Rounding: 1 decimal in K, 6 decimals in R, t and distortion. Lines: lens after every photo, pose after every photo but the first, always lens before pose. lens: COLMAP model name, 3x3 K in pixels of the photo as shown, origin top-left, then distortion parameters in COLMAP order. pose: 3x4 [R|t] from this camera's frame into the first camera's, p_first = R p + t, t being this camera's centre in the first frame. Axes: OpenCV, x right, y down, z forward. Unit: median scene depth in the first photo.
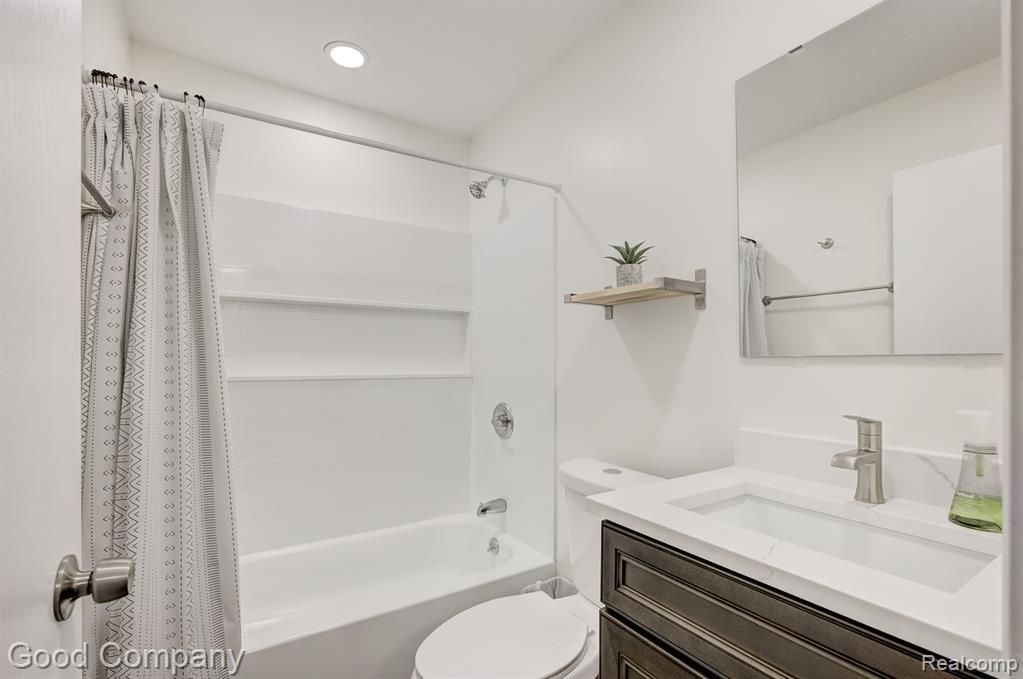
lens RADIAL K [[476.1, 0, 518.9], [0, 476.1, 358.8], [0, 0, 1]] dist [-0.039226, 0.015278]
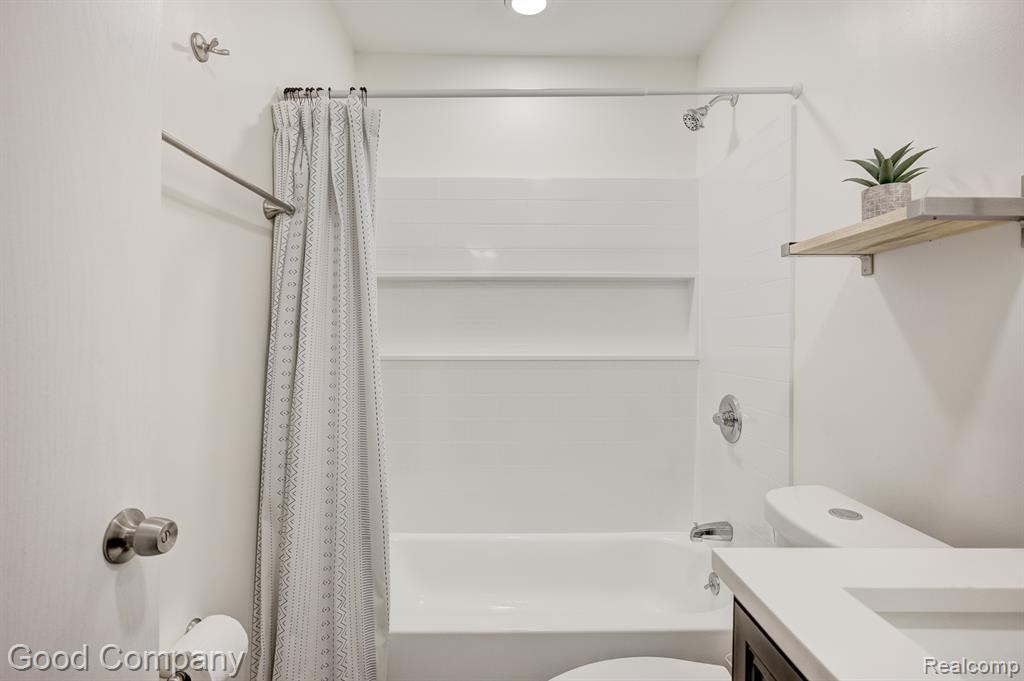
lens RADIAL K [[535.8, 0, 502.5], [0, 535.8, 338.1], [0, 0, 1]] dist [-0.005012, 0.000364]
pose [[0.834897, -0.001818, -0.550403, 0.198964], [0.003774, 0.999990, 0.002422, -0.002691], [0.550394, -0.004099, 0.834895, 0.139387]]
